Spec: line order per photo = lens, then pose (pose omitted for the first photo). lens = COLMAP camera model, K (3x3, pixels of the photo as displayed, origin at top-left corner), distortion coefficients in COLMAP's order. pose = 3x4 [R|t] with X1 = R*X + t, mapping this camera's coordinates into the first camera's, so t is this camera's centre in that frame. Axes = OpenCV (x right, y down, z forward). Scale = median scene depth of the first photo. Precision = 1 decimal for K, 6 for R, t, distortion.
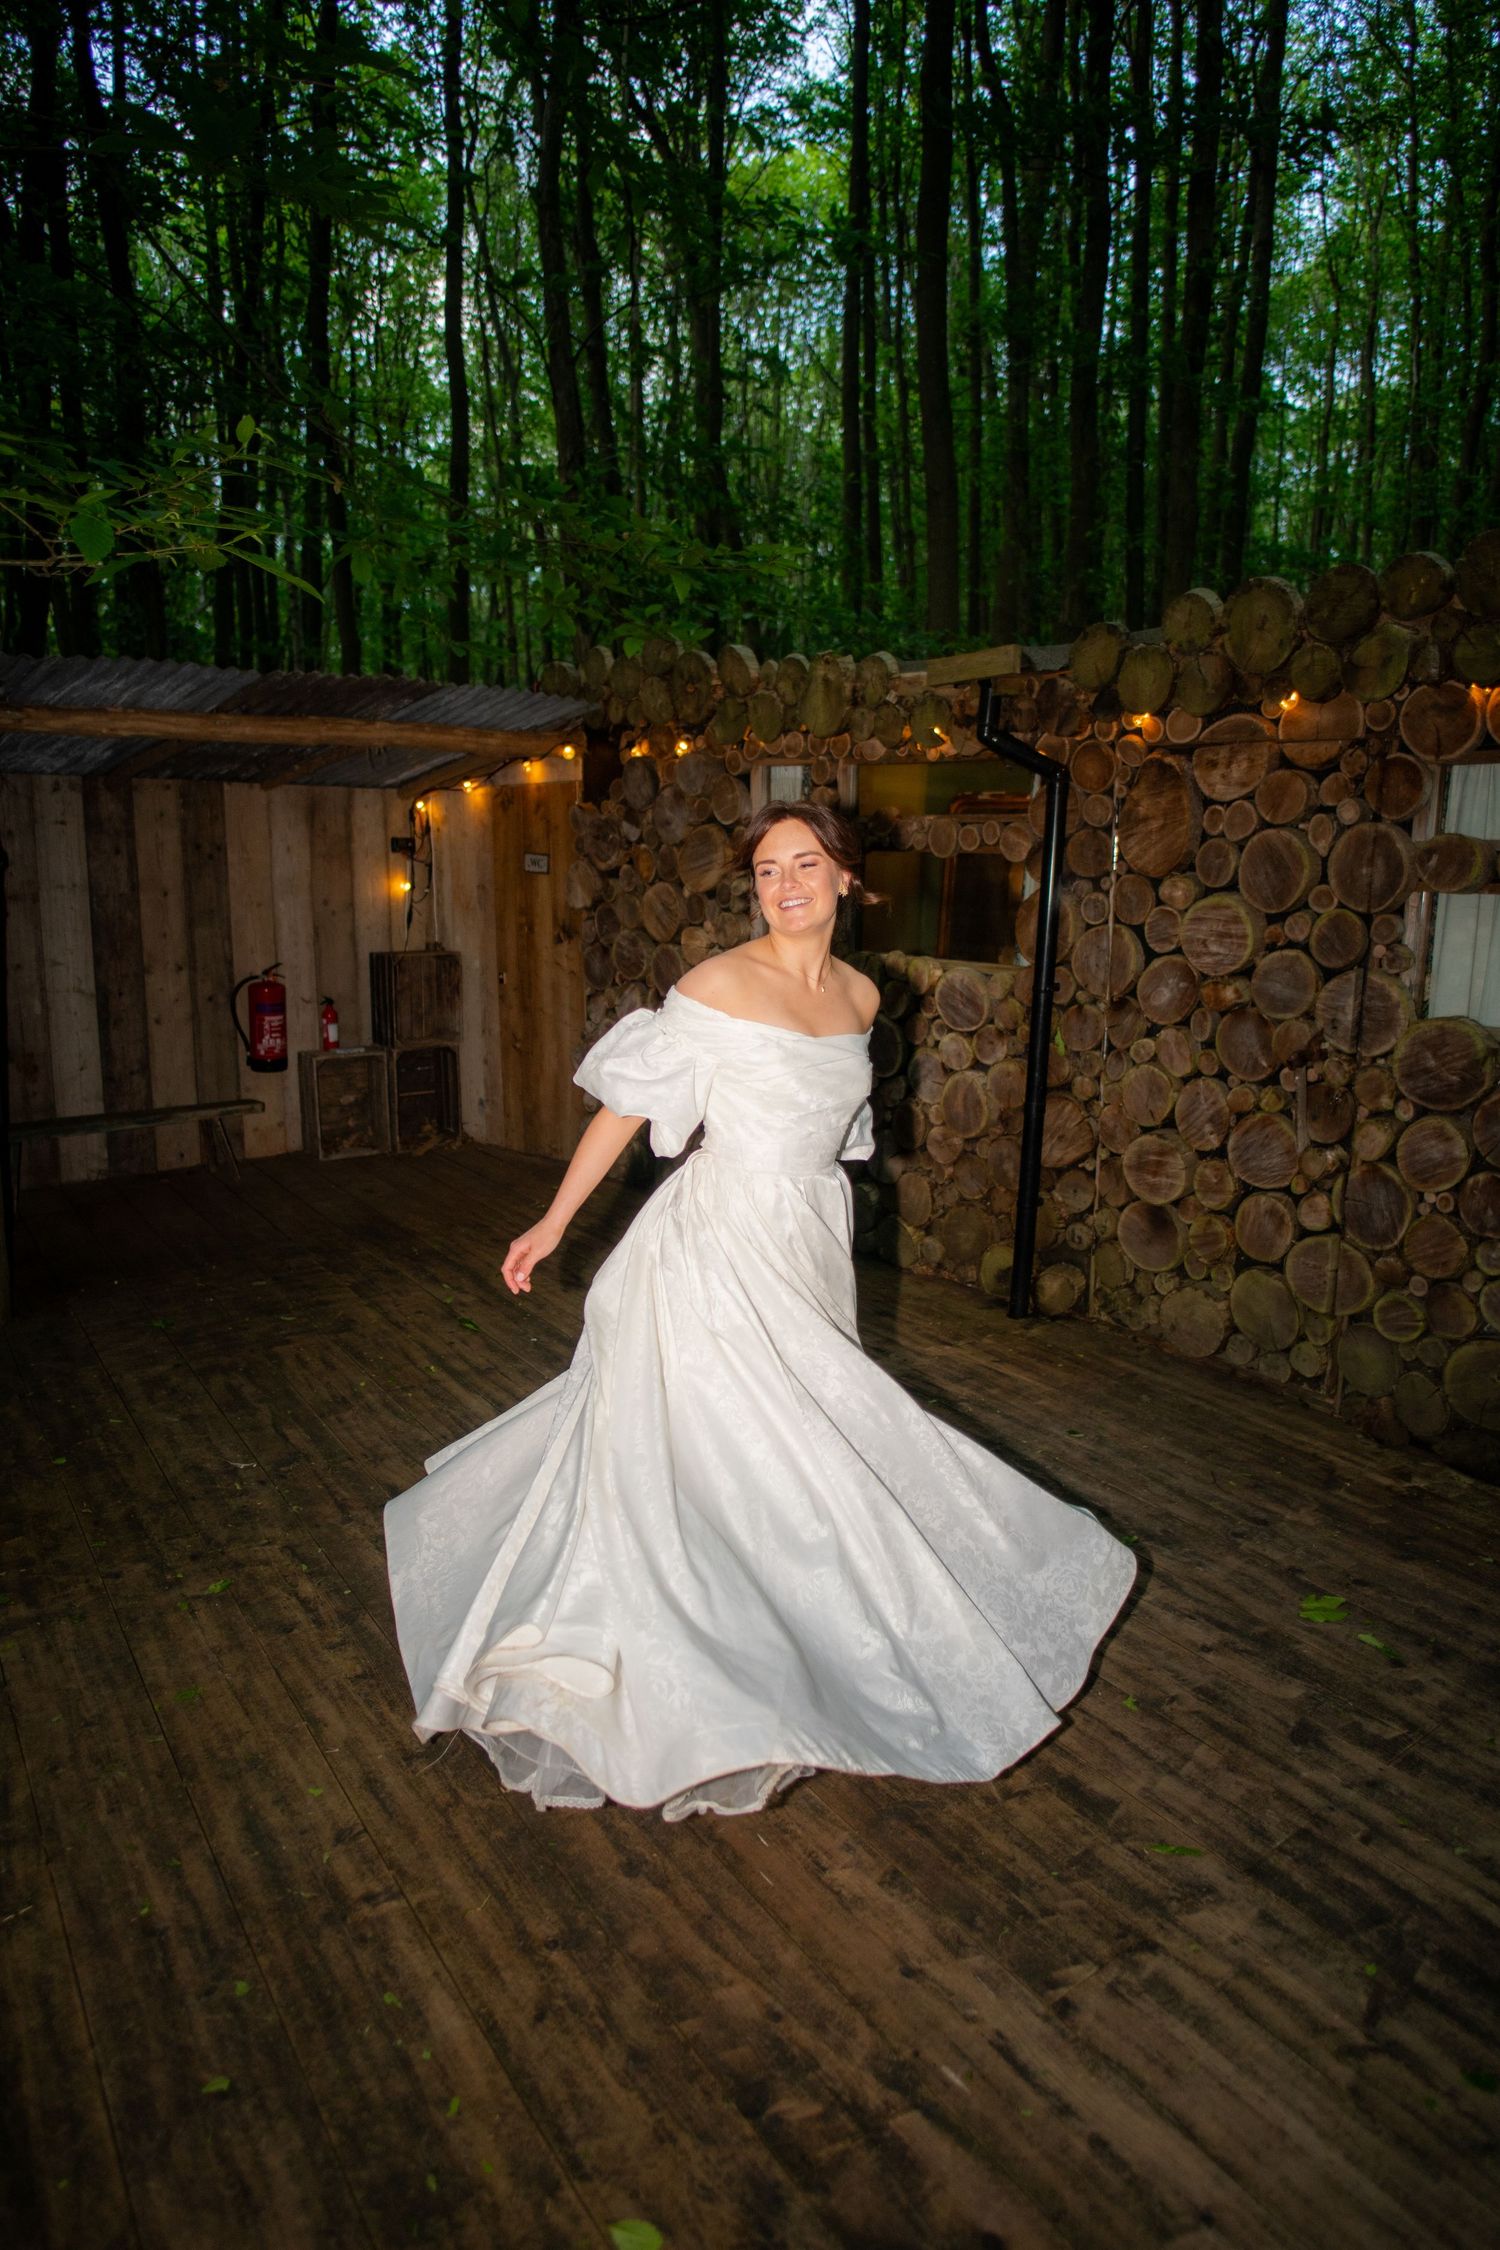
lens RADIAL K [[1305.3, 0, 759.1], [0, 1305.3, 1117.1], [0, 0, 1]] dist [-0.036800, 0.014312]
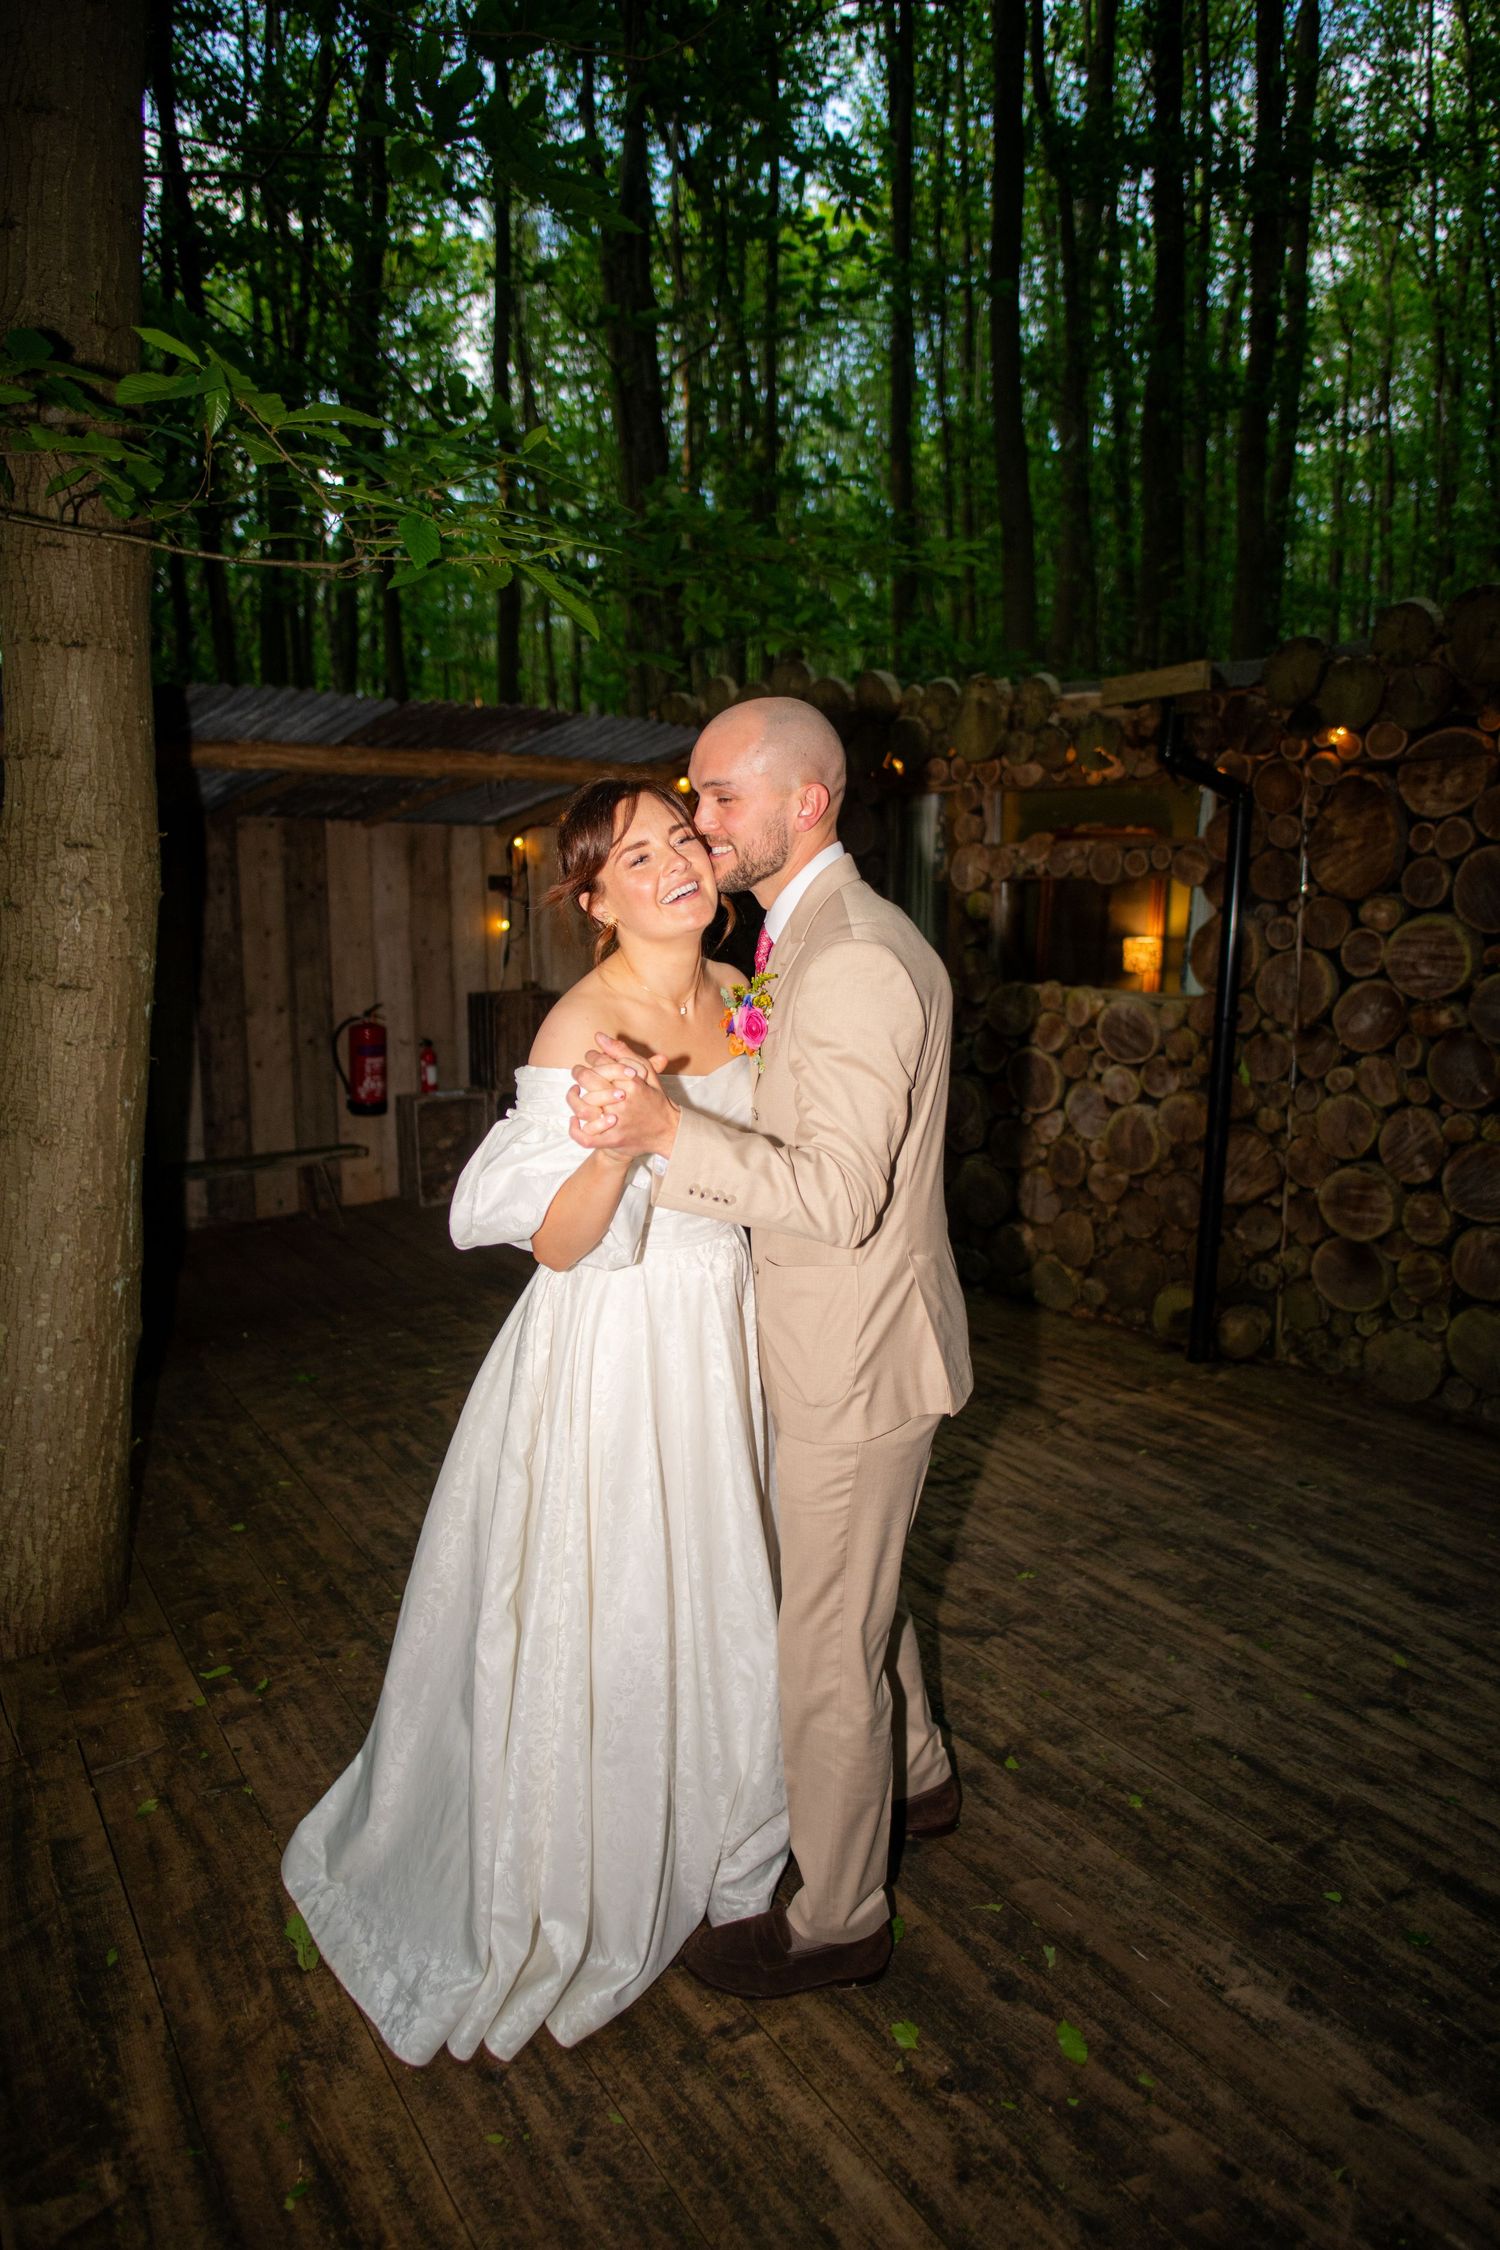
lens RADIAL K [[1305.3, 0, 756.3], [0, 1305.3, 1117.6], [0, 0, 1]] dist [-0.036800, 0.014312]
pose [[0.999919, -0.010528, -0.007099, -0.112816], [0.010277, 0.999352, -0.034484, 0.004458], [0.007457, 0.034409, 0.999380, 0.040579]]
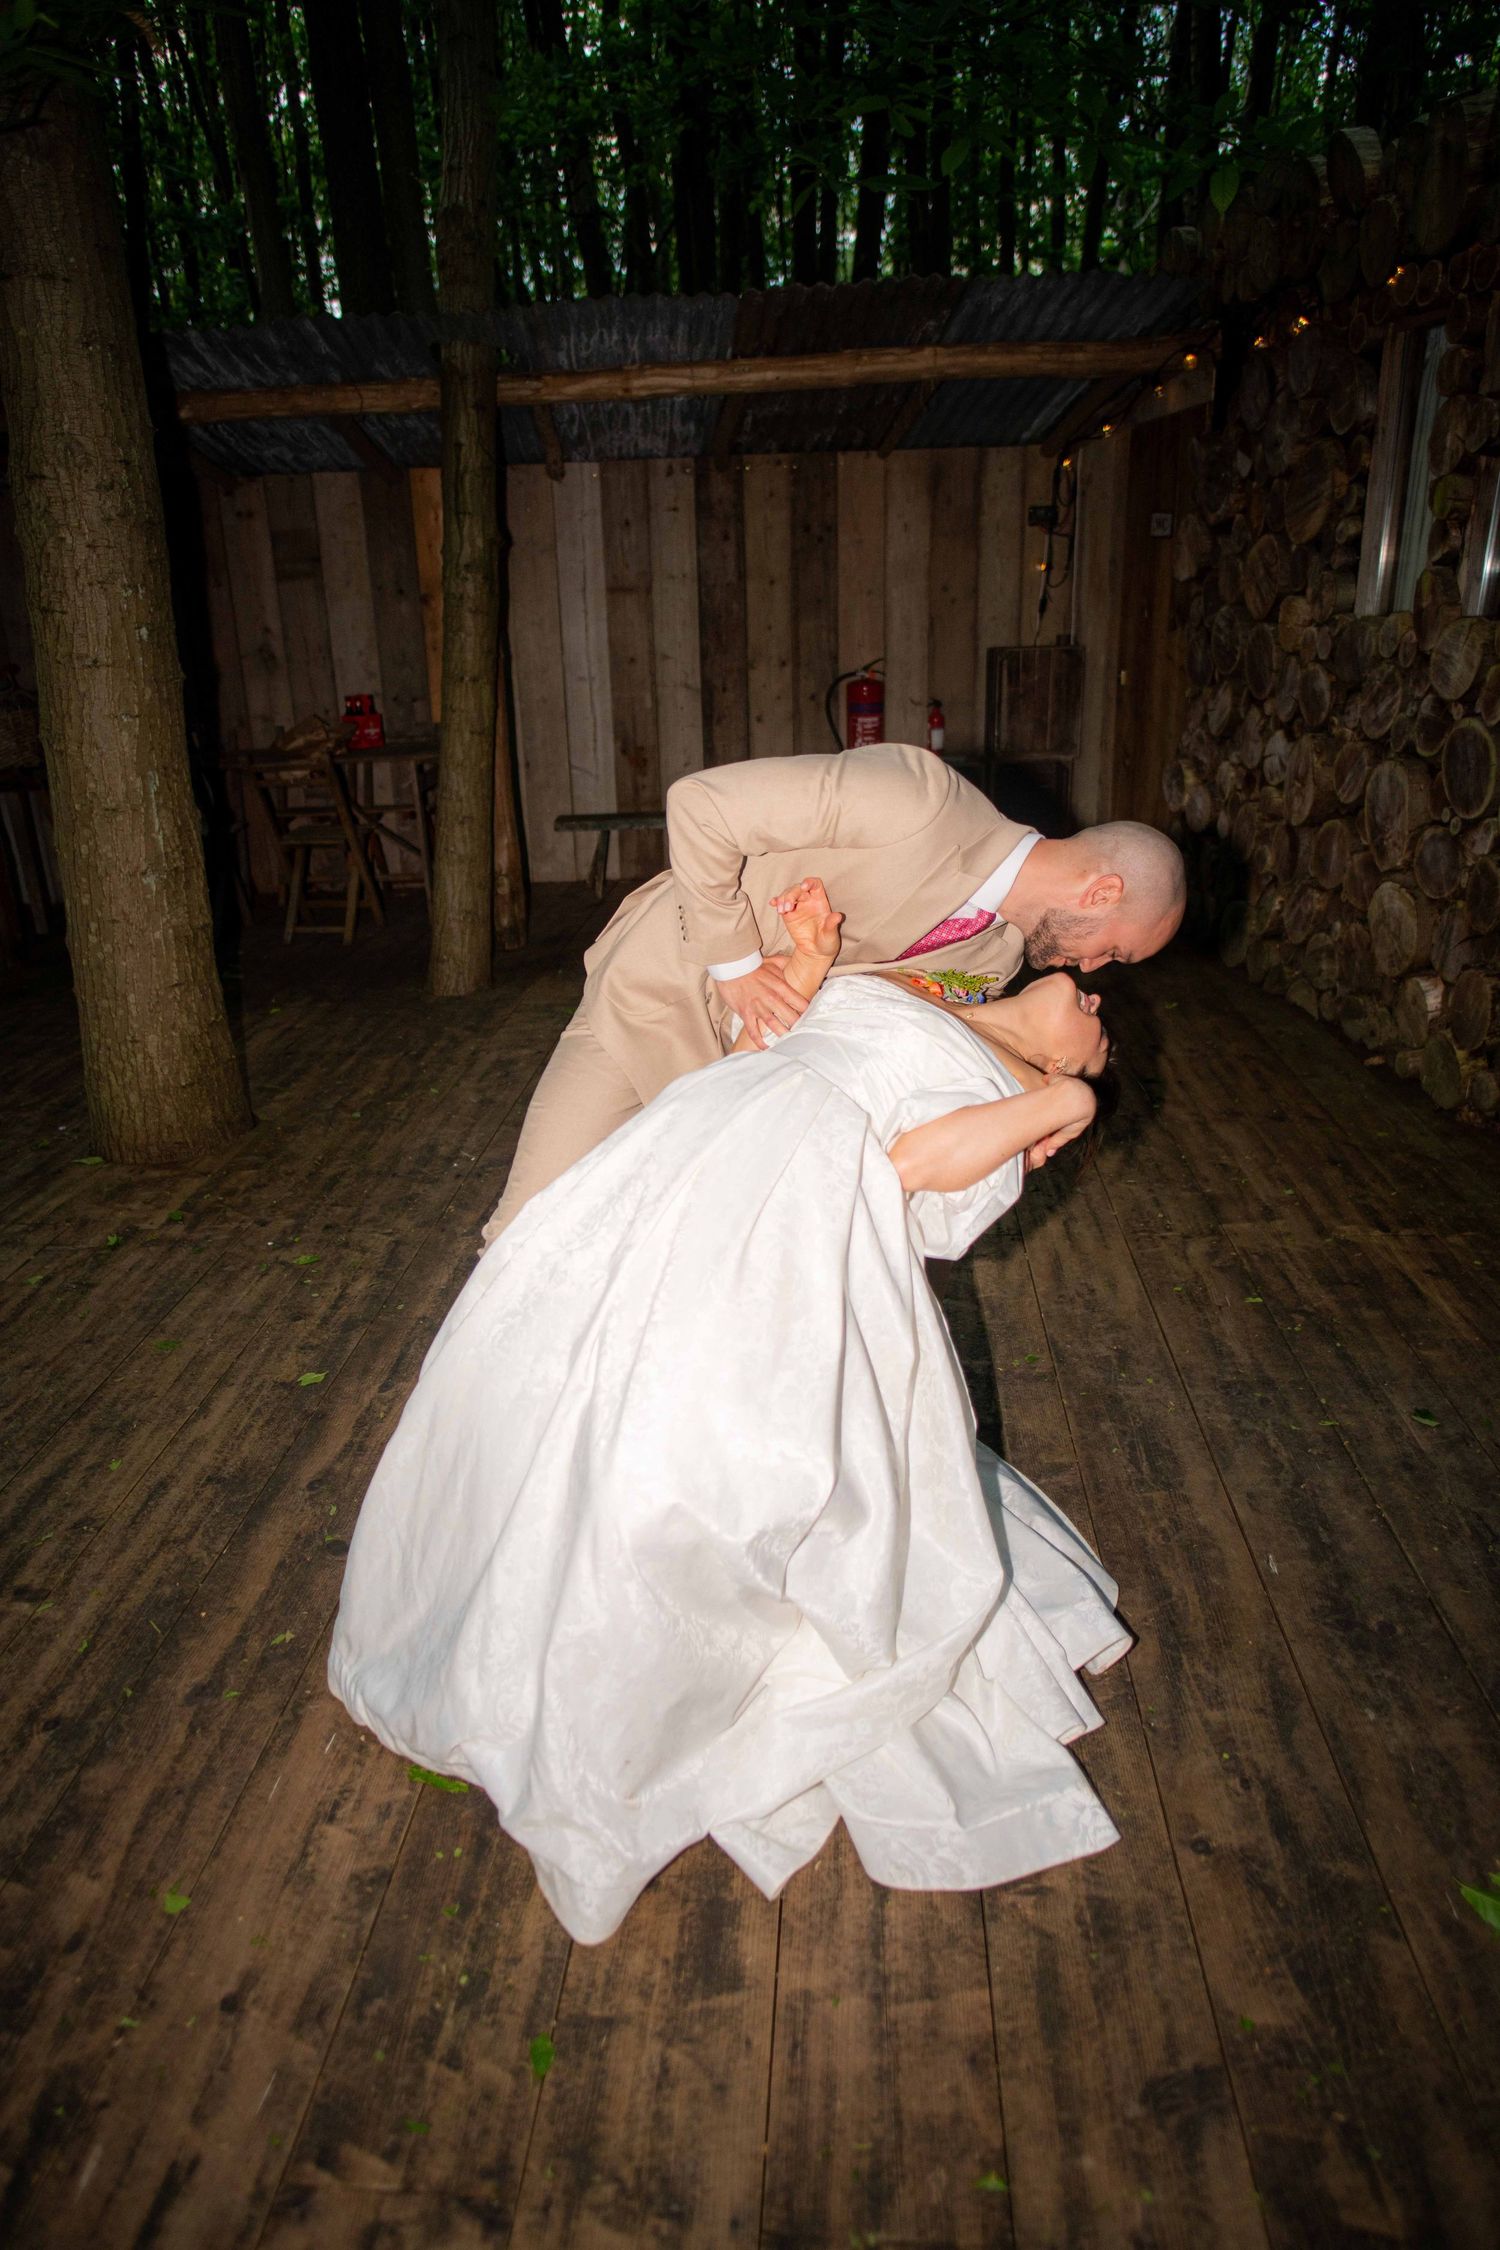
lens RADIAL K [[1305.3, 0, 745.8], [0, 1305.3, 1120.8], [0, 0, 1]] dist [-0.036800, 0.014312]
pose [[0.760902, 0.207324, -0.614854, 0.267167], [-0.082442, 0.970791, 0.225318, 0.000403], [0.643609, -0.120755, 0.755769, 0.279357]]
